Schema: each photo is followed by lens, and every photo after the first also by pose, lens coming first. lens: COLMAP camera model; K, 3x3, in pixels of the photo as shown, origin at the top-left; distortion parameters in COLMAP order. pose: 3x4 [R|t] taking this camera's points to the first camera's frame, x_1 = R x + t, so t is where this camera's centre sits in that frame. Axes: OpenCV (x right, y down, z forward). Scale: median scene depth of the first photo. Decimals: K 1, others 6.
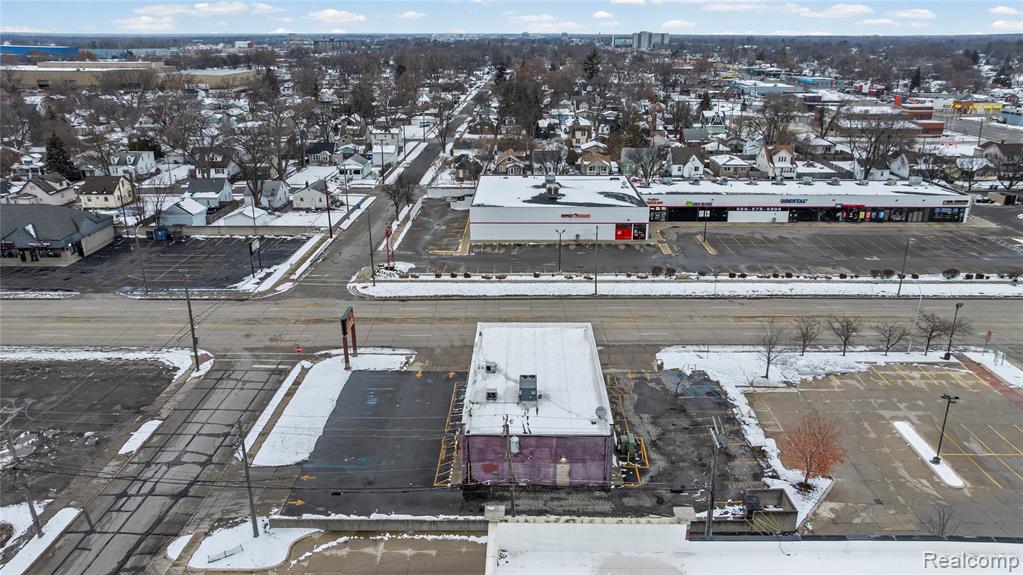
lens RADIAL K [[730.7, 0, 513.1], [0, 730.7, 276.1], [0, 0, 1]] dist [-0.021249, 0.000563]
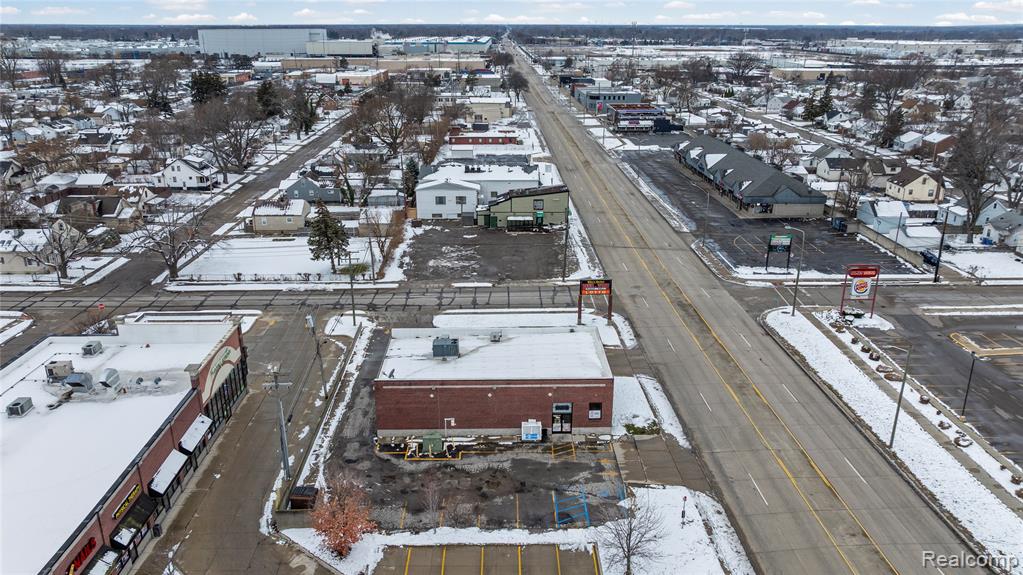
lens RADIAL K [[751.3, 0, 511.5], [0, 751.3, 287.5], [0, 0, 1]] dist [-0.020268, -0.001781]
pose [[0.035846, 0.332876, -0.942289, 0.662227], [-0.317962, 0.897696, 0.305027, -0.191954], [0.947425, 0.288678, 0.138021, 0.561354]]
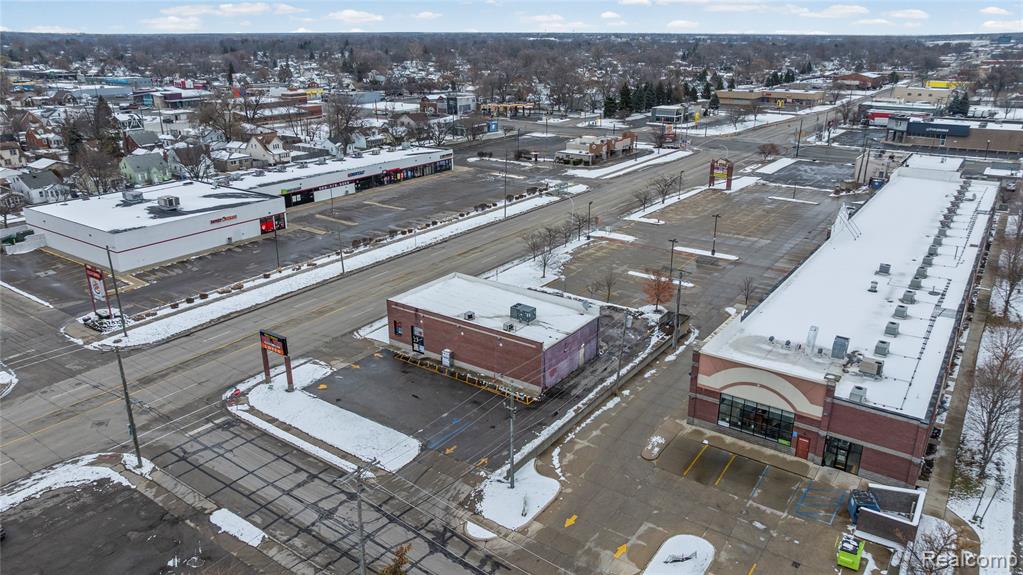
lens RADIAL K [[723.9, 0, 514.0], [0, 723.9, 279.8], [0, 0, 1]] dist [-0.015932, -0.002482]
pose [[0.563214, -0.267300, 0.781882, -0.584435], [0.260077, 0.955486, 0.139308, -0.048809], [-0.784315, 0.124889, 0.607662, 0.152764]]
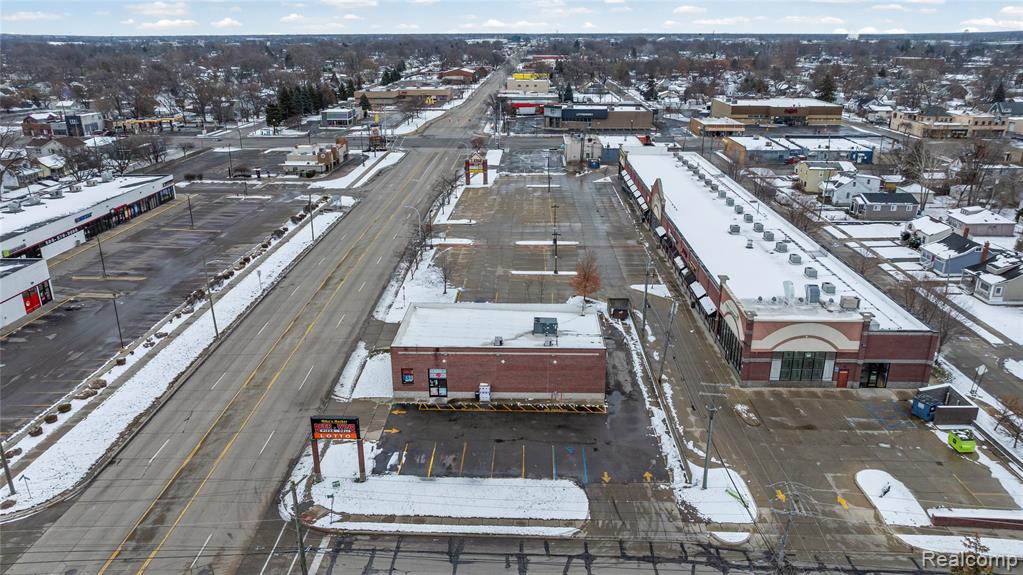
lens RADIAL K [[723.9, 0, 514.0], [0, 723.9, 279.8], [0, 0, 1]] dist [-0.015932, -0.002482]
pose [[0.012279, -0.323427, 0.946173, -0.672384], [0.318991, 0.898070, 0.302845, -0.182294], [-0.947678, 0.298102, 0.114197, 0.548597]]
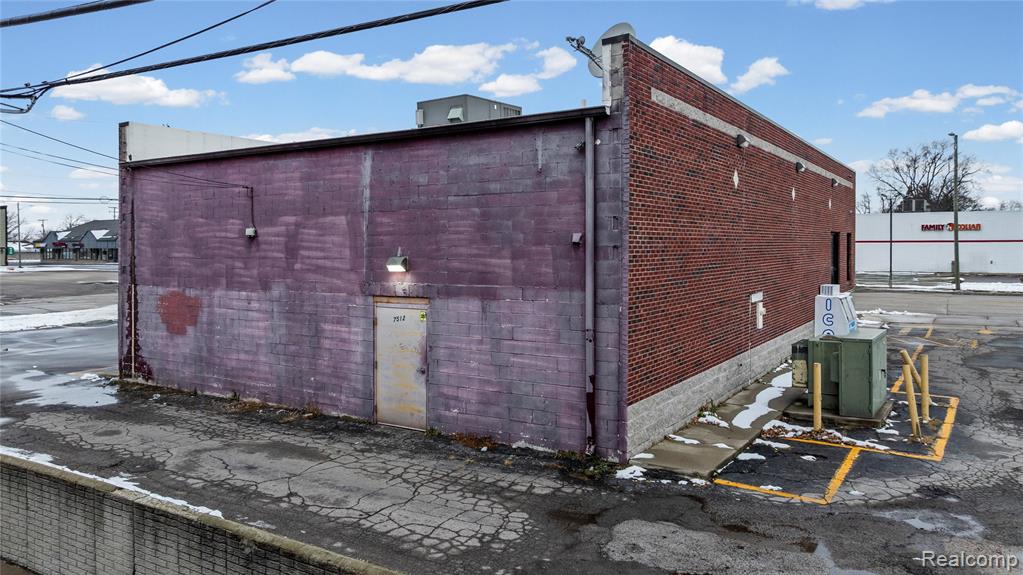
lens RADIAL K [[735.9, 0, 512.7], [0, 735.9, 270.8], [0, 0, 1]] dist [-0.015934, -0.001813]
pose [[0.853379, 0.020757, -0.520877, 0.114184], [-0.167040, 0.957407, -0.235518, 0.167152], [0.493803, 0.287993, 0.820499, 0.486620]]
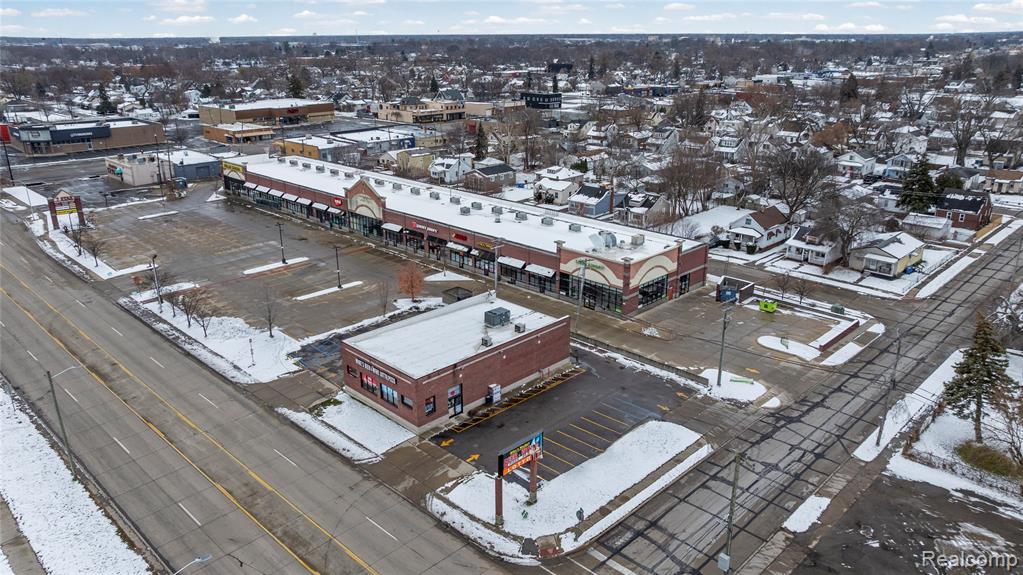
lens RADIAL K [[723.9, 0, 514.0], [0, 723.9, 279.8], [0, 0, 1]] dist [-0.015932, -0.002482]
pose [[-0.721558, -0.219189, 0.656743, -0.492745], [0.224434, 0.823295, 0.521359, -0.331989], [-0.654969, 0.523586, -0.544861, 1.000894]]
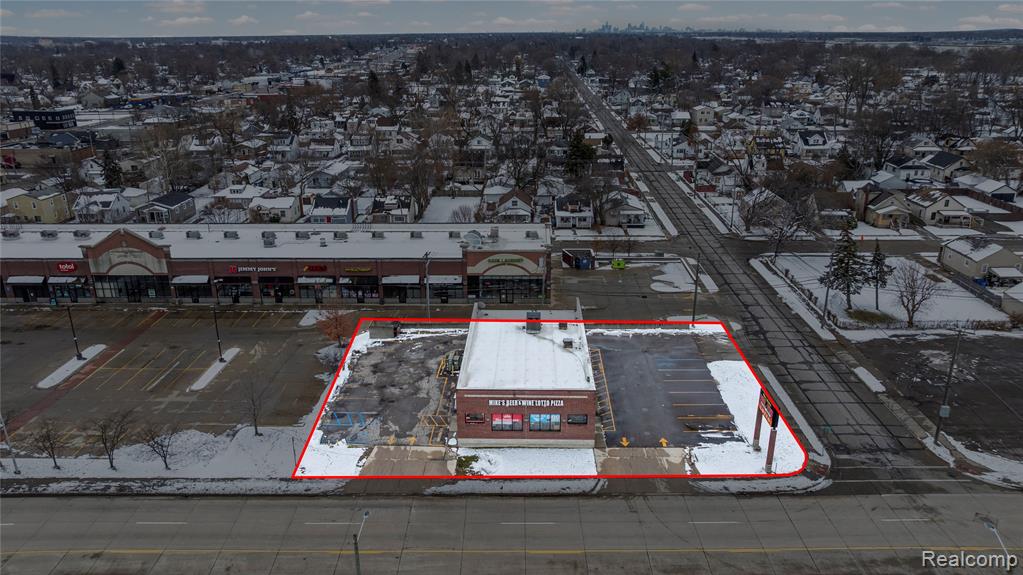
lens RADIAL K [[723.9, 0, 514.0], [0, 723.9, 279.8], [0, 0, 1]] dist [-0.015932, -0.002482]
pose [[-0.999937, 0.005447, 0.009799, 0.025551], [0.010280, 0.794296, 0.607444, -0.396272], [-0.004475, 0.607506, -0.794302, 1.186783]]
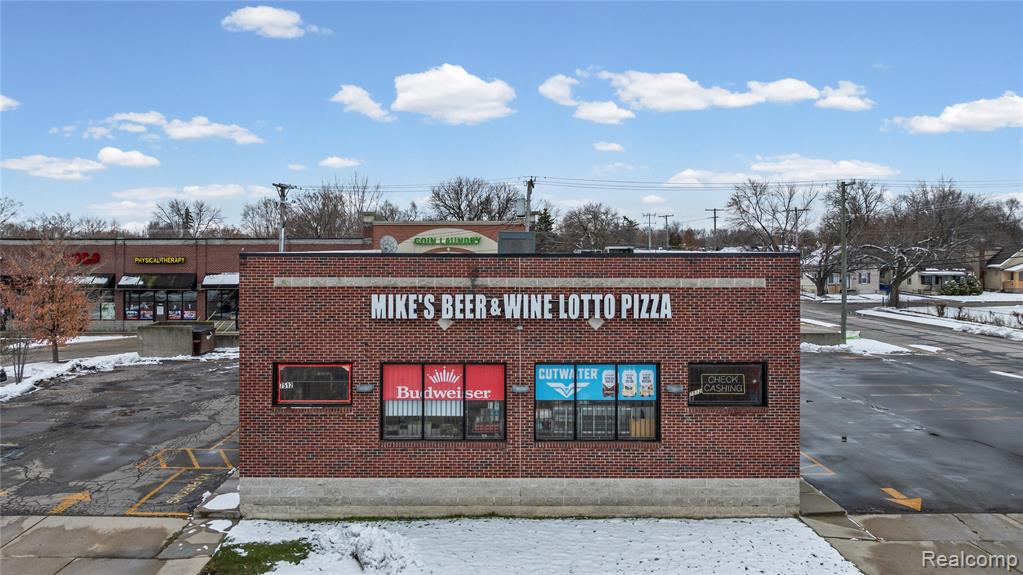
lens RADIAL K [[754.3, 0, 478.5], [0, 754.3, 255.1], [0, 0, 1]] dist [-0.009930, -0.003451]
pose [[-0.999842, 0.003874, -0.017351, 0.033323], [-0.001993, 0.945387, 0.325943, -0.003339], [0.017666, 0.325926, -0.945230, 0.908966]]
